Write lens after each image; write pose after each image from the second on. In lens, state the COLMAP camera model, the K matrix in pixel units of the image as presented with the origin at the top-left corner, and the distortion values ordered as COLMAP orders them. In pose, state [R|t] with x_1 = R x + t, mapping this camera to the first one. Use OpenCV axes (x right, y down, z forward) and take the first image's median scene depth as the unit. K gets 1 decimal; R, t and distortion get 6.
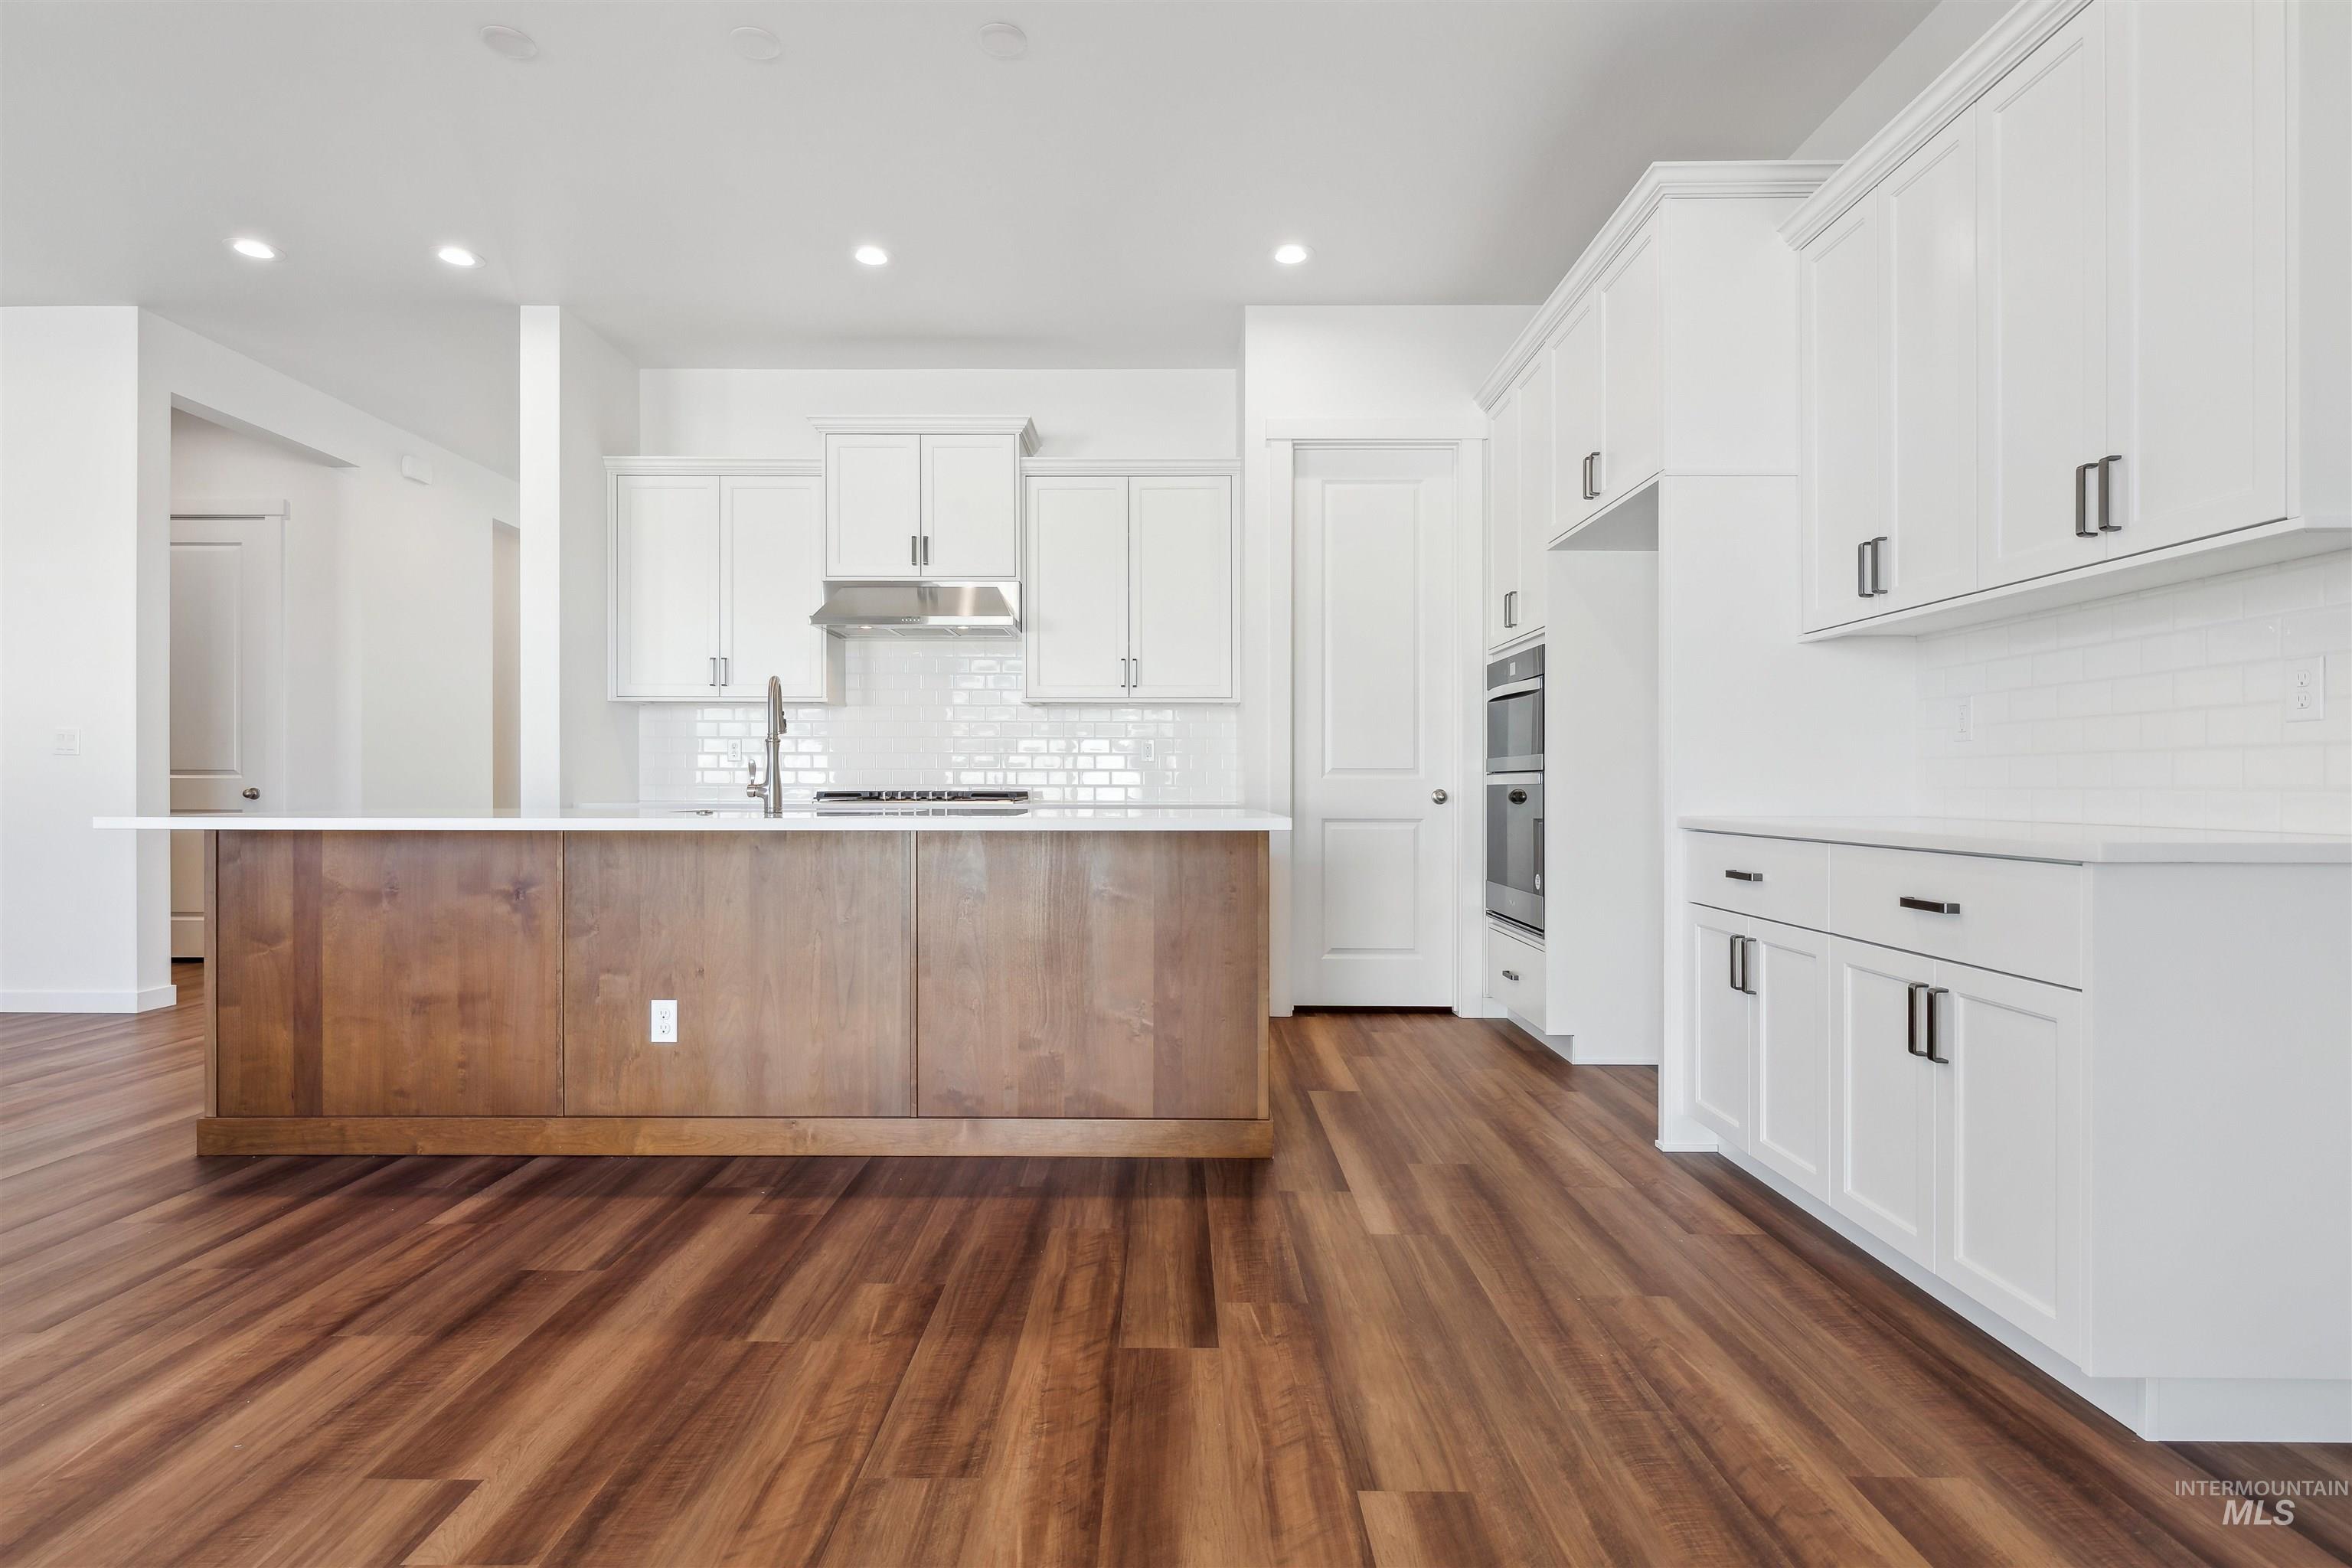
lens RADIAL K [[1176.5, 0, 1163.8], [0, 1176.5, 788.2], [0, 0, 1]] dist [0.001584, 0.000520]
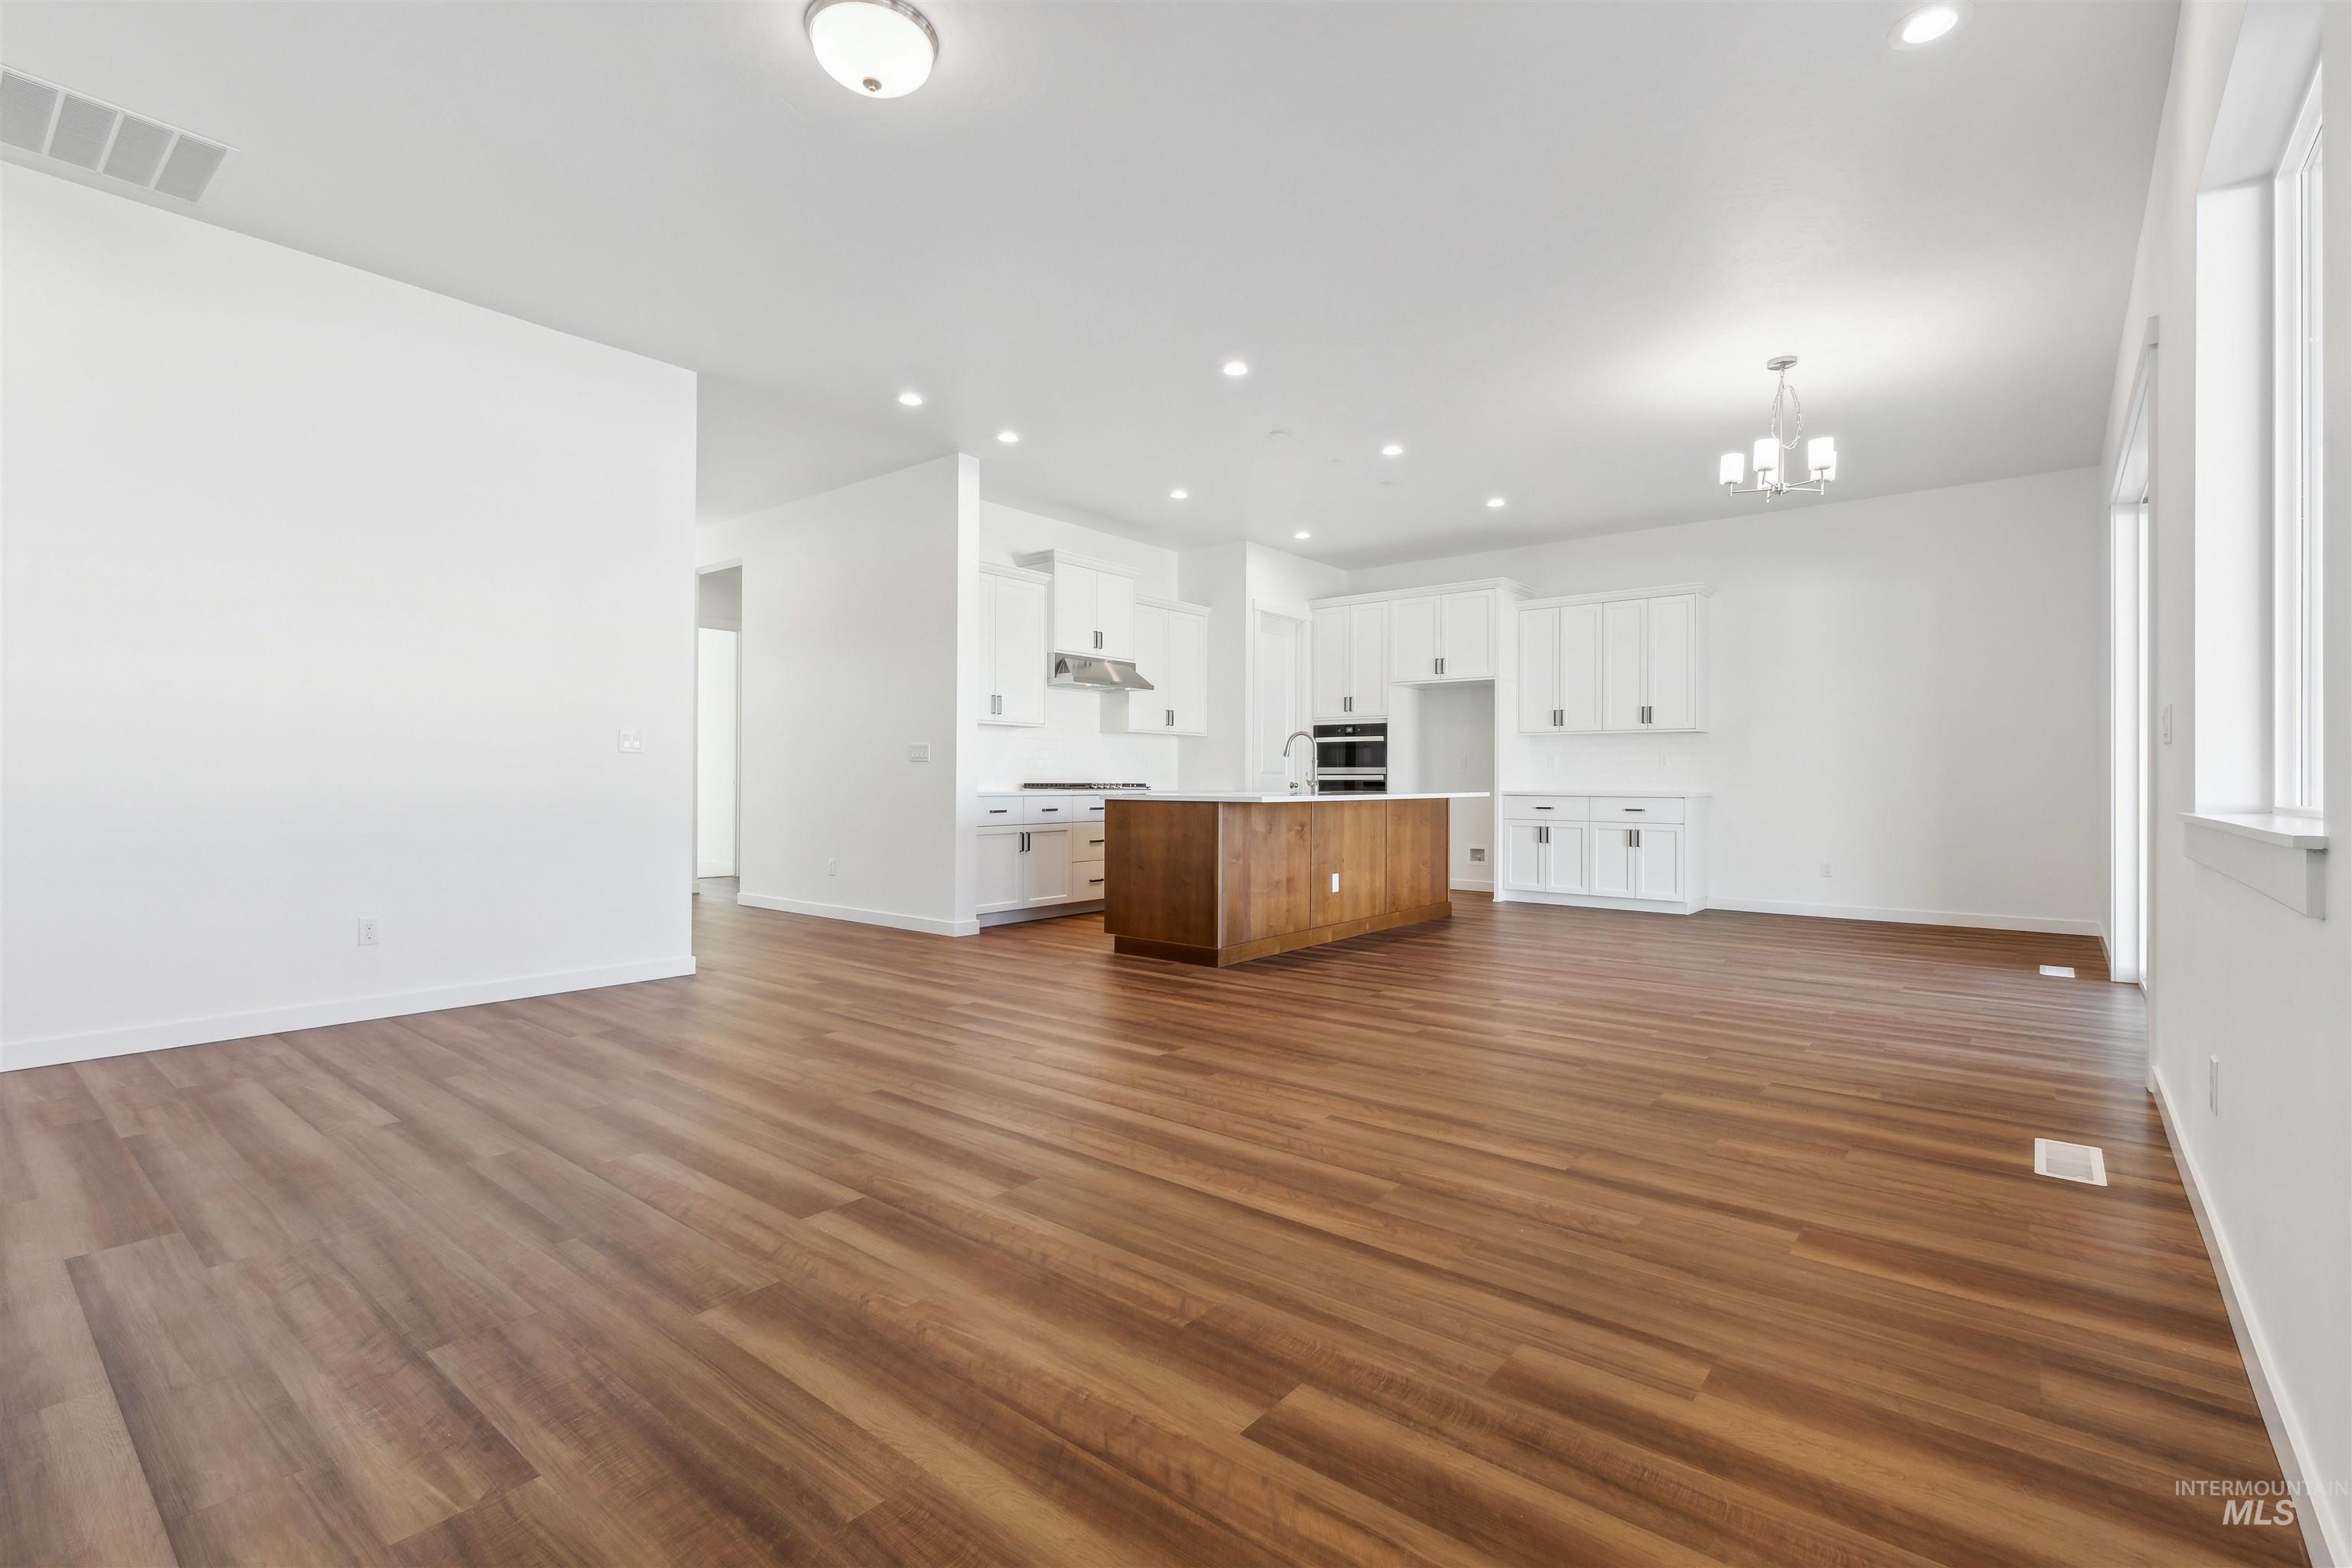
lens RADIAL K [[1055.9, 0, 1176.0], [0, 1055.9, 784.0], [0, 0, 1]] dist [0.007905, -0.000246]
pose [[0.625784, -0.002026, 0.779994, -2.553367], [-0.001178, 0.999993, 0.003542, -0.003711], [-0.779996, -0.003136, 0.625777, -0.063380]]
